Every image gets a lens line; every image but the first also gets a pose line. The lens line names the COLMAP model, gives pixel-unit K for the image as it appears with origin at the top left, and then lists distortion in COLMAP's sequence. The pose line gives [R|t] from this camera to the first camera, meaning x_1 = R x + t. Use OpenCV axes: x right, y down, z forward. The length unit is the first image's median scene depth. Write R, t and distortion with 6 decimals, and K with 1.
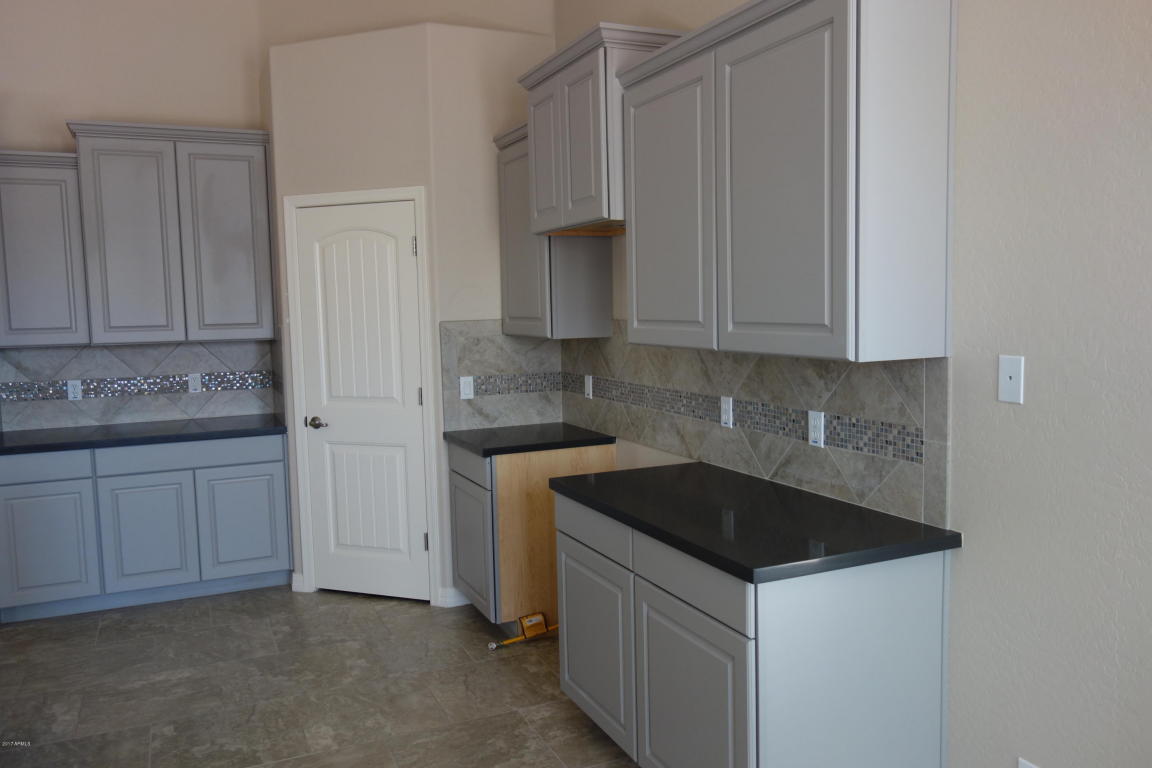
lens RADIAL K [[904.4, 0, 574.4], [0, 904.4, 388.9], [0, 0, 1]] dist [0.008723, -0.005253]
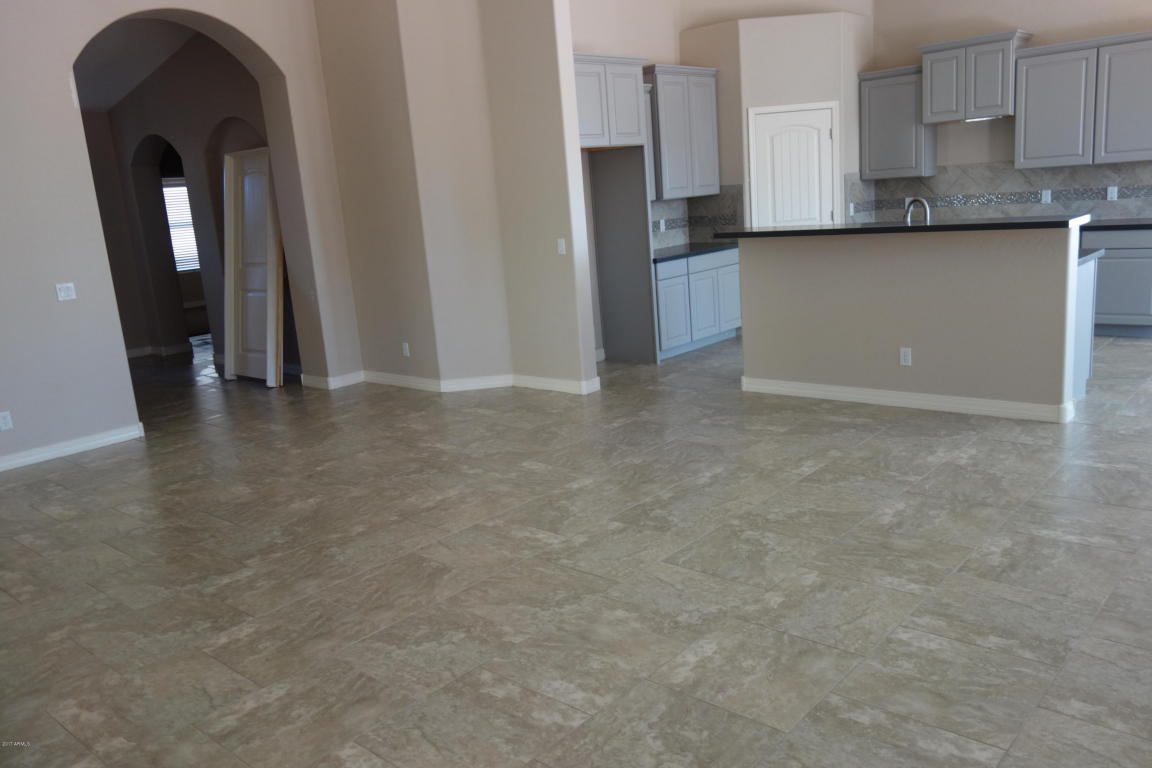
lens RADIAL K [[904.4, 0, 574.4], [0, 904.4, 388.9], [0, 0, 1]] dist [0.008723, -0.005253]
pose [[0.911424, -0.139551, 0.387082, -1.969481], [0.099518, 0.987564, 0.121712, 0.111789], [-0.399253, -0.072410, 0.913977, -0.725926]]
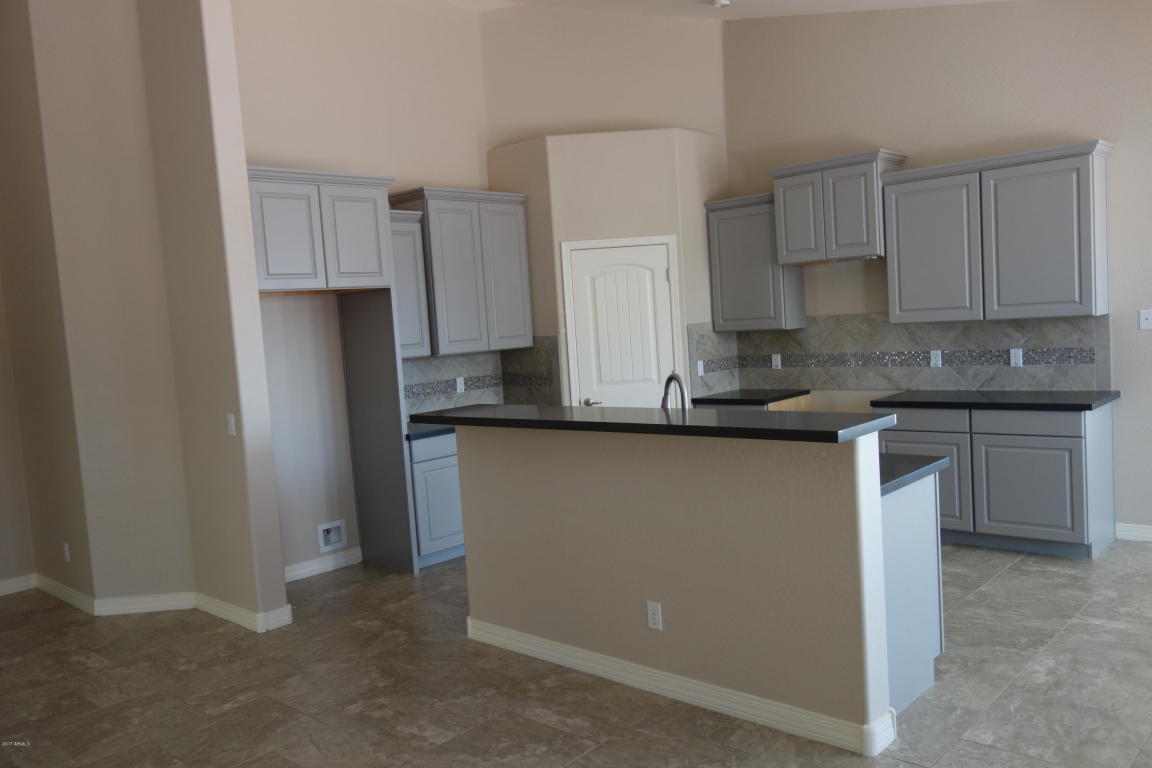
lens RADIAL K [[904.4, 0, 574.4], [0, 904.4, 388.9], [0, 0, 1]] dist [0.008723, -0.005253]
pose [[0.919383, -0.072248, 0.386671, -1.222031], [0.085240, 0.996223, -0.016534, 0.054380], [-0.384016, 0.048161, 0.922069, -0.406006]]
